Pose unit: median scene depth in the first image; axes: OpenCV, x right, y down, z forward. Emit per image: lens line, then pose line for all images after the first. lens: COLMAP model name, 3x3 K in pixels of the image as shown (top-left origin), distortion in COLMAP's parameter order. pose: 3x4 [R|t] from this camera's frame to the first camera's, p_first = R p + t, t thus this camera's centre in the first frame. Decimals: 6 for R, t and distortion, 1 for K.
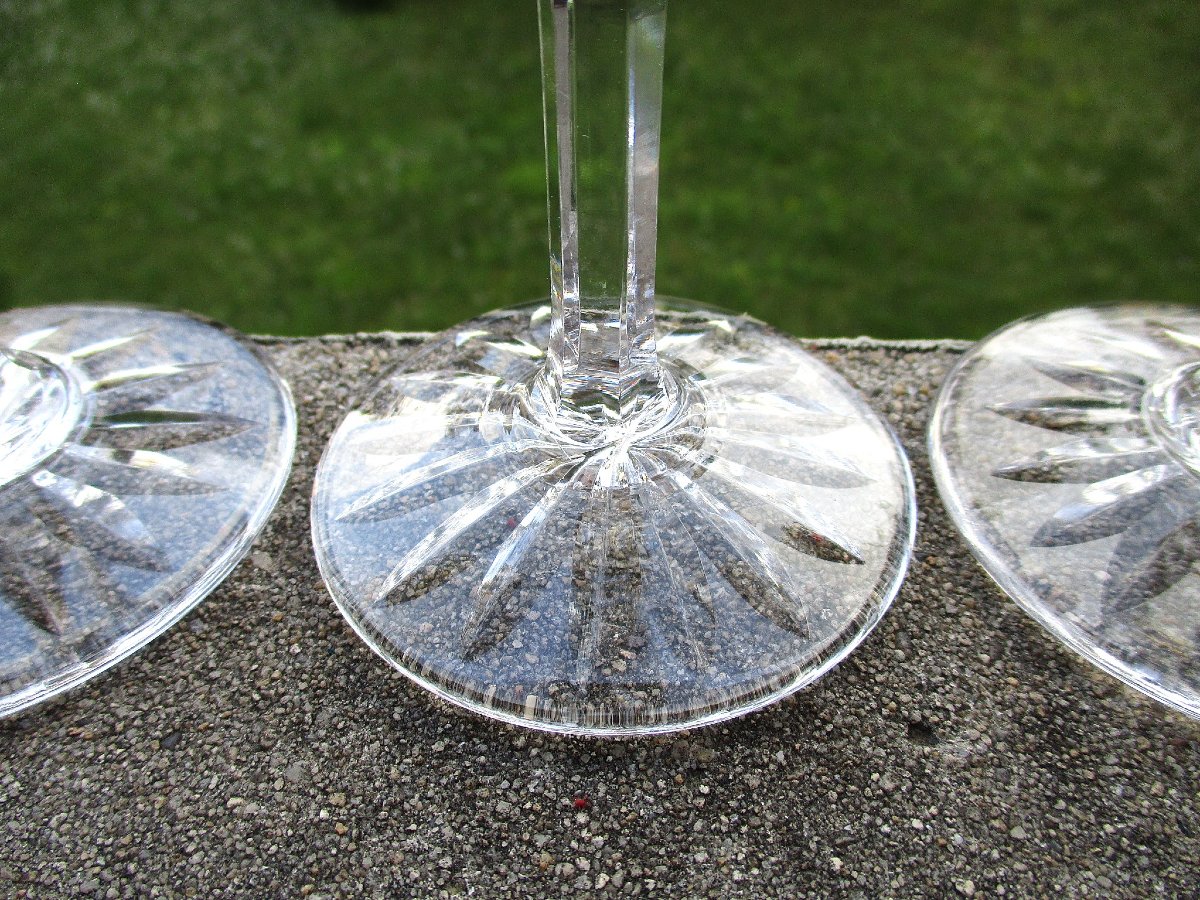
lens RADIAL K [[999.1, 0, 600.0], [0, 999.1, 450.0], [0, 0, 1]] dist [-0.035809, 0.005901]
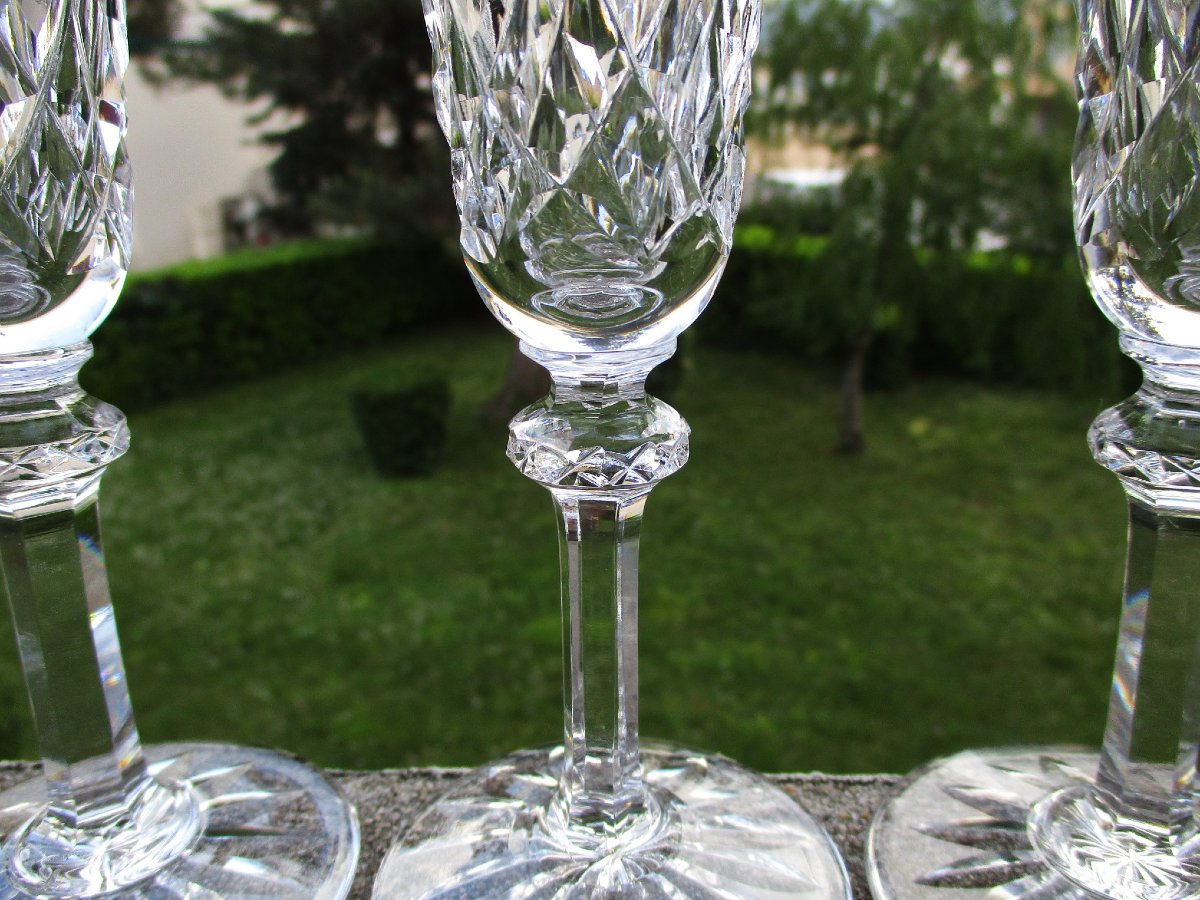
lens RADIAL K [[1021.6, 0, 594.0], [0, 1021.6, 429.0], [0, 0, 1]] dist [-0.034559, -0.002277]
pose [[0.999661, -0.004808, -0.025576, 0.022969], [-0.007025, 0.896440, -0.443109, 0.067359], [0.025057, 0.443139, 0.896103, -0.337790]]
